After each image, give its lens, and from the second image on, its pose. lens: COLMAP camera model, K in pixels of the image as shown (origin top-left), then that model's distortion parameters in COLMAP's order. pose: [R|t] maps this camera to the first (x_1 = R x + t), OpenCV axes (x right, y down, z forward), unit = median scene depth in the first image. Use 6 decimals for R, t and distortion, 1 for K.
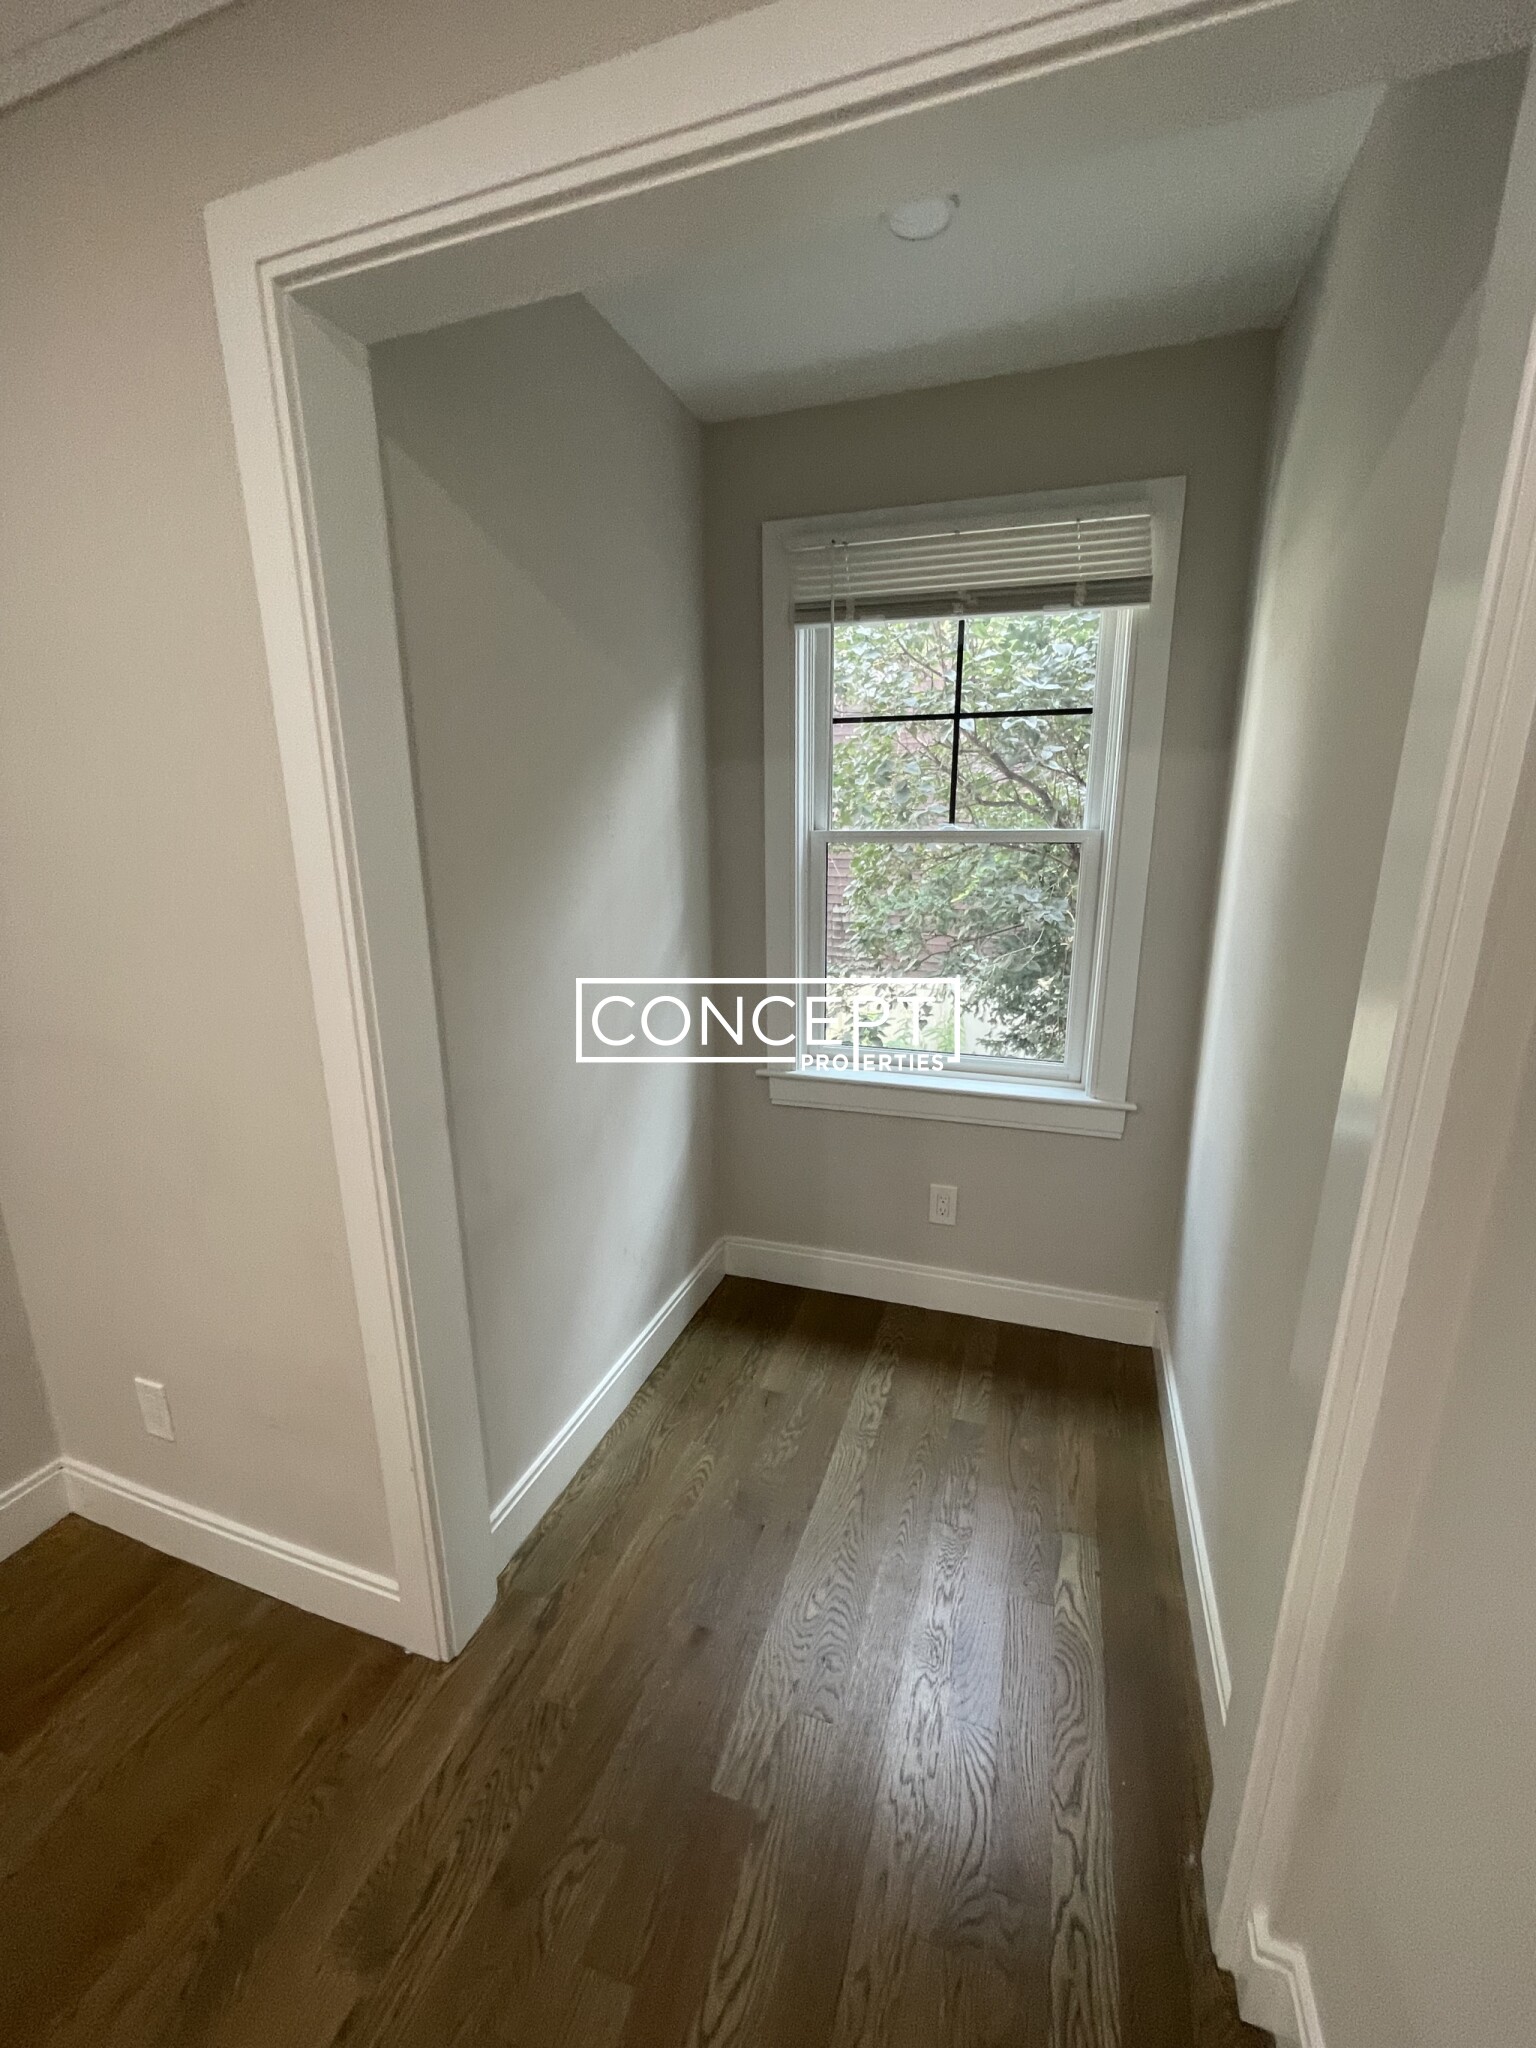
lens RADIAL K [[836.2, 0, 776.4], [0, 836.2, 1023.7], [0, 0, 1]] dist [-0.002636, 0.000743]
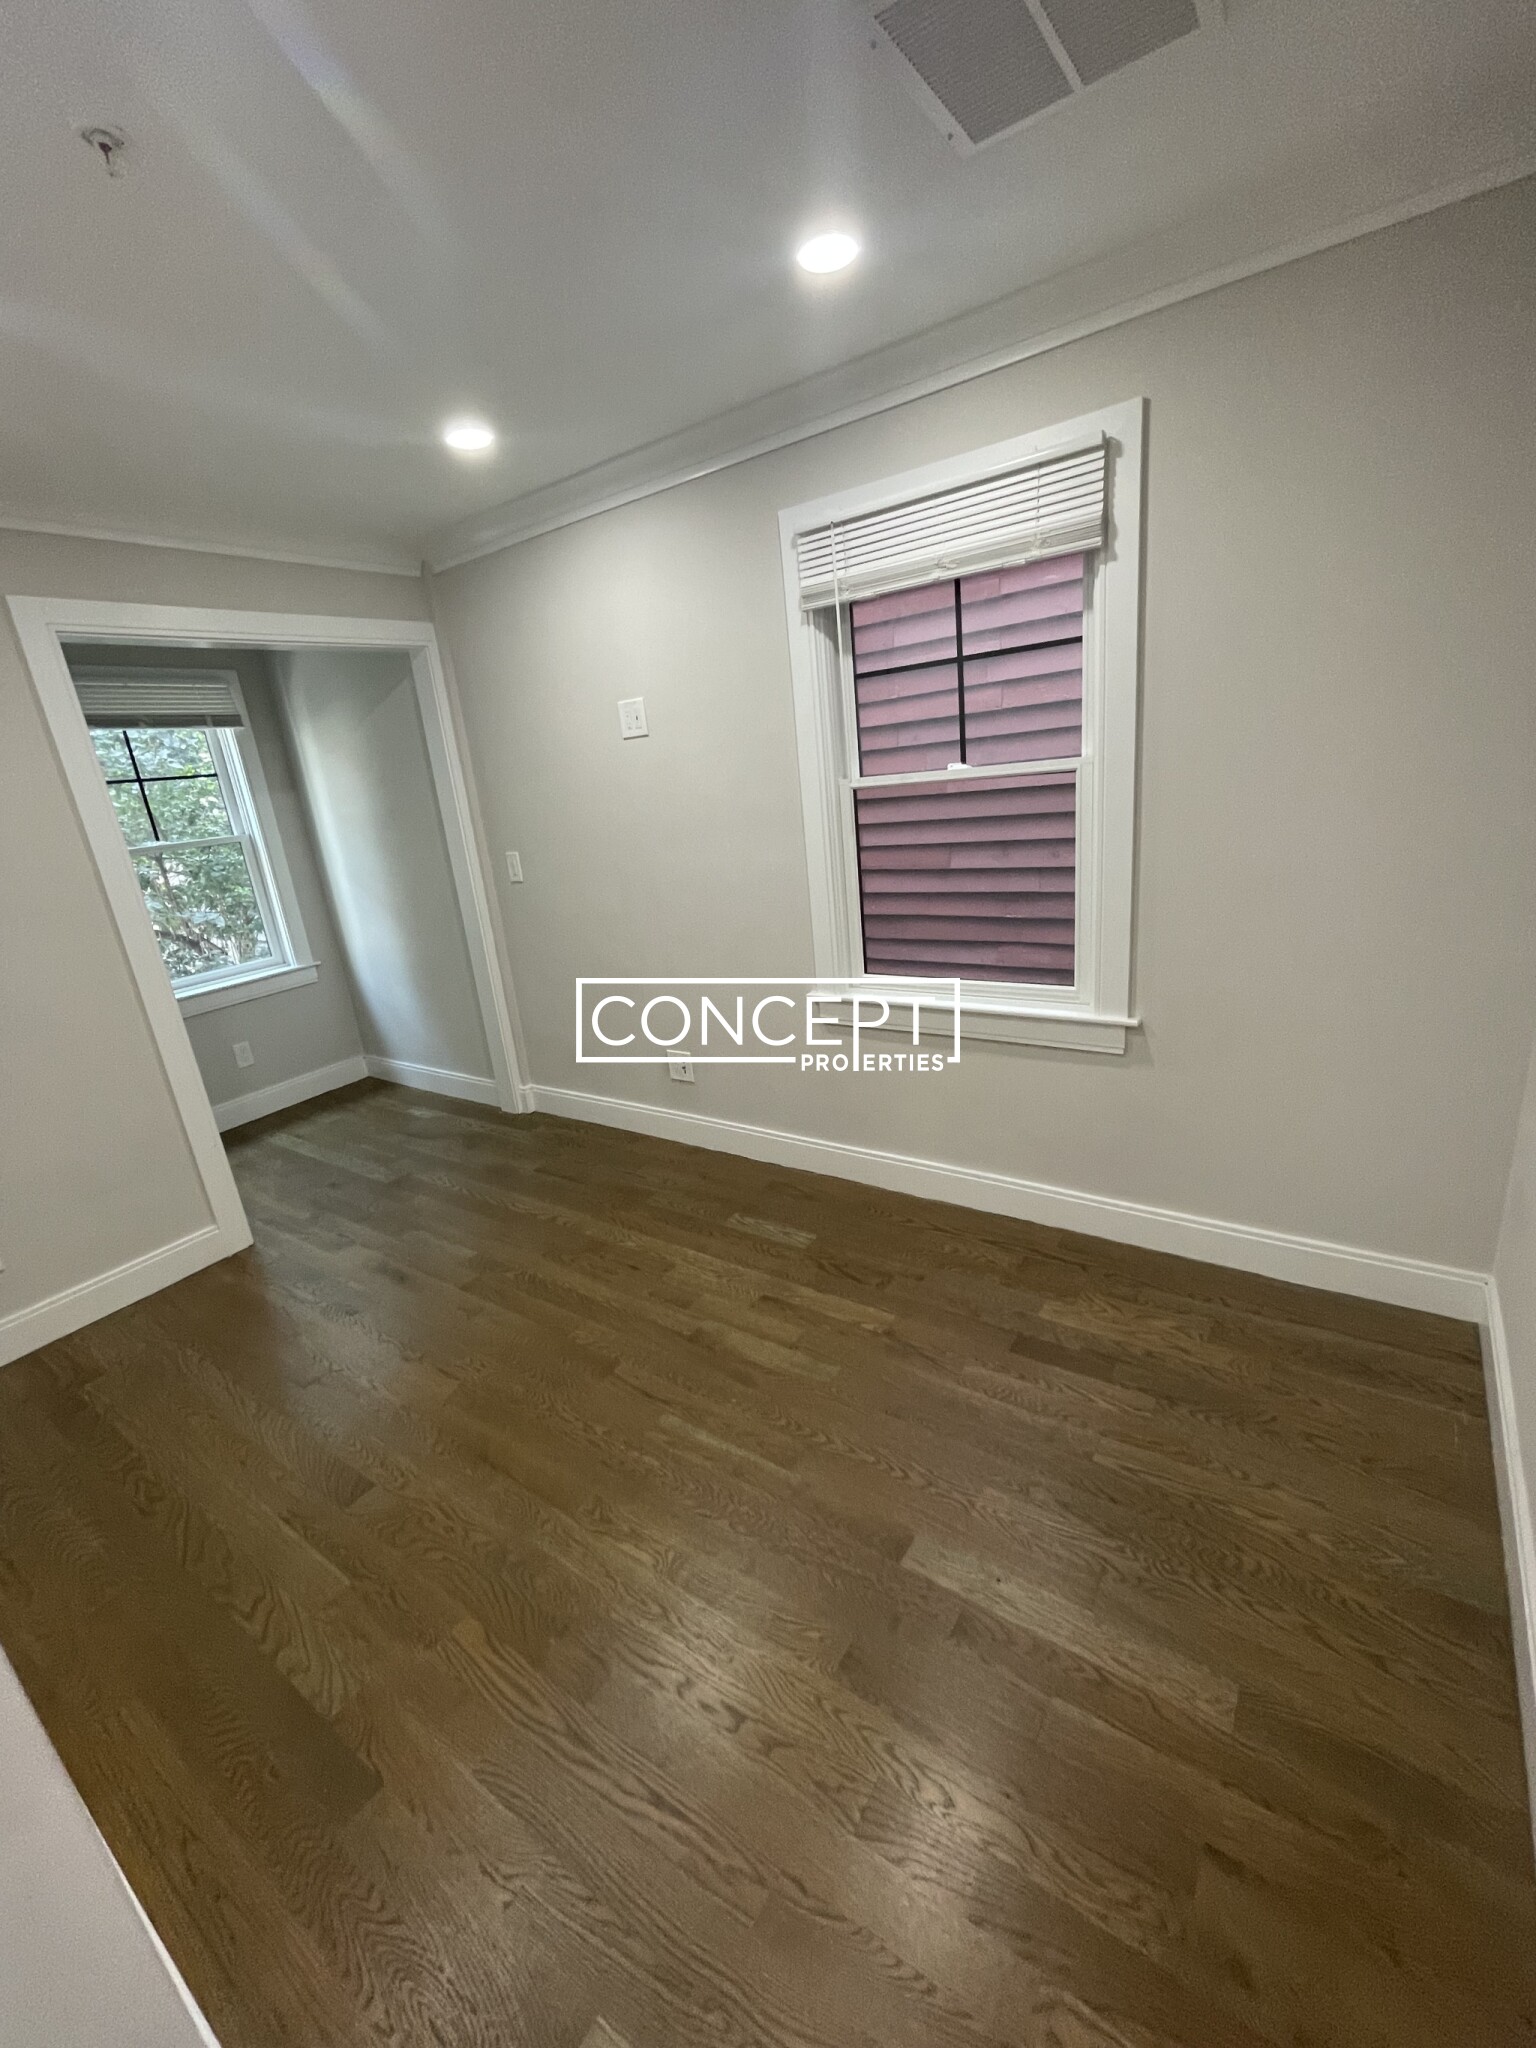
lens RADIAL K [[836.2, 0, 760.9], [0, 836.2, 1023.3], [0, 0, 1]] dist [-0.002636, 0.000743]
pose [[0.278184, -0.307800, 0.909875, -1.160718], [0.331397, 0.919857, 0.209856, 0.161194], [-0.901548, 0.243152, 0.357894, -0.666303]]
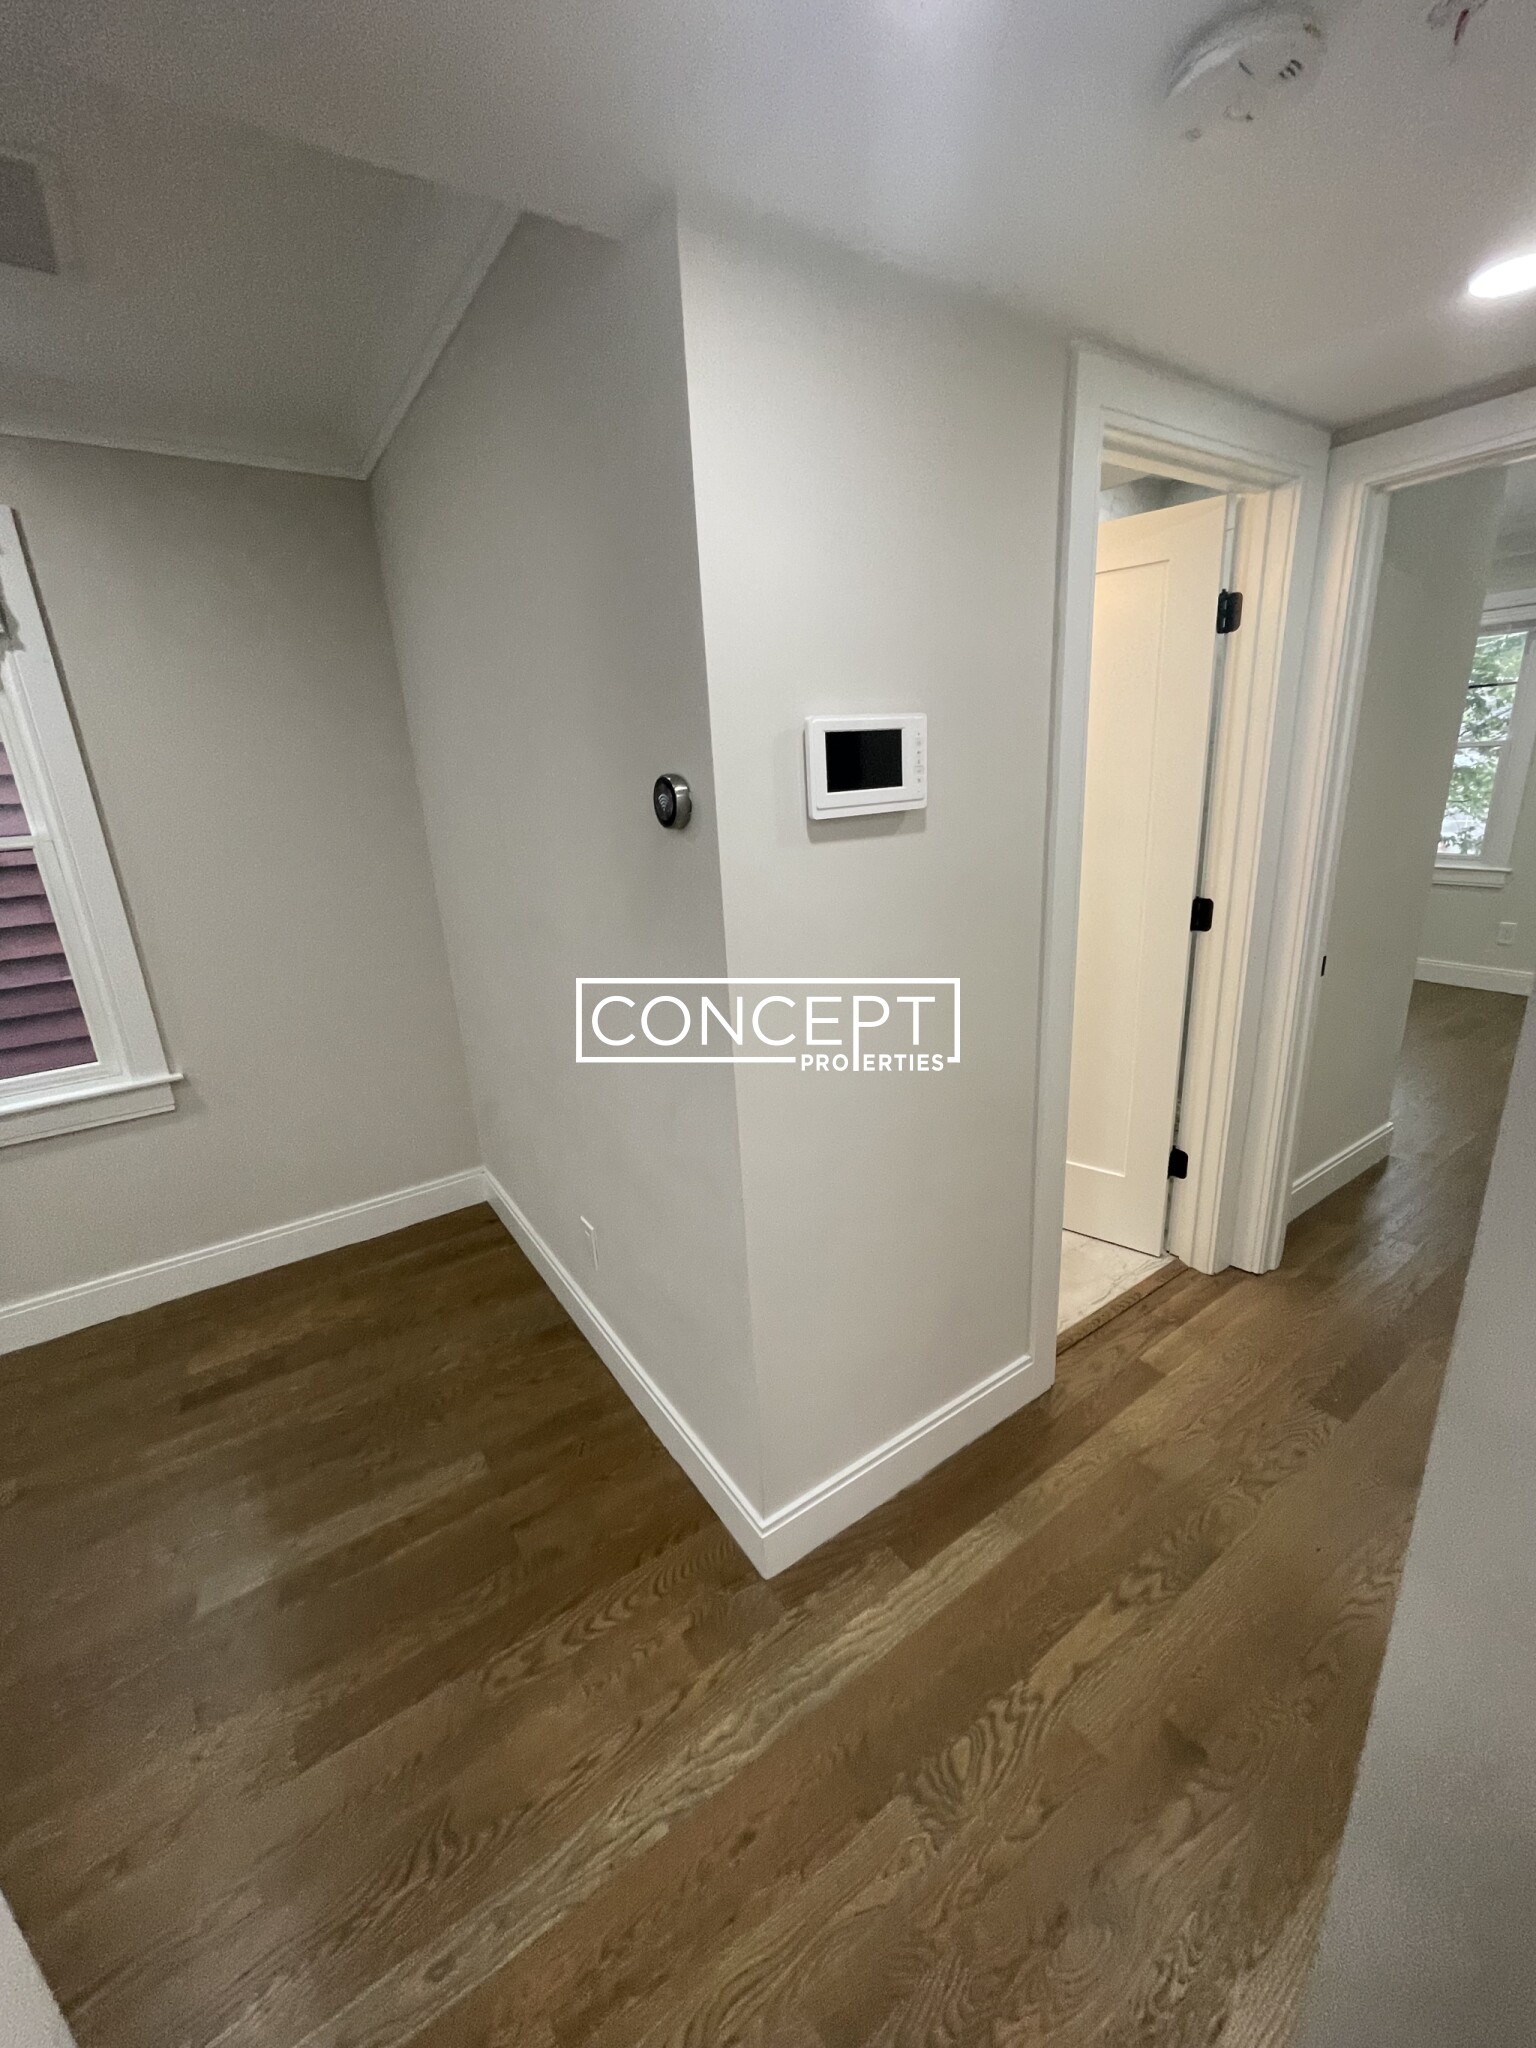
lens RADIAL K [[836.2, 0, 763.4], [0, 836.2, 1022.4], [0, 0, 1]] dist [-0.002636, 0.000743]
pose [[-0.800219, -0.132123, 0.584973, -1.355095], [0.197618, 0.862855, 0.465218, 0.105441], [-0.566213, 0.487877, -0.664363, -0.448703]]
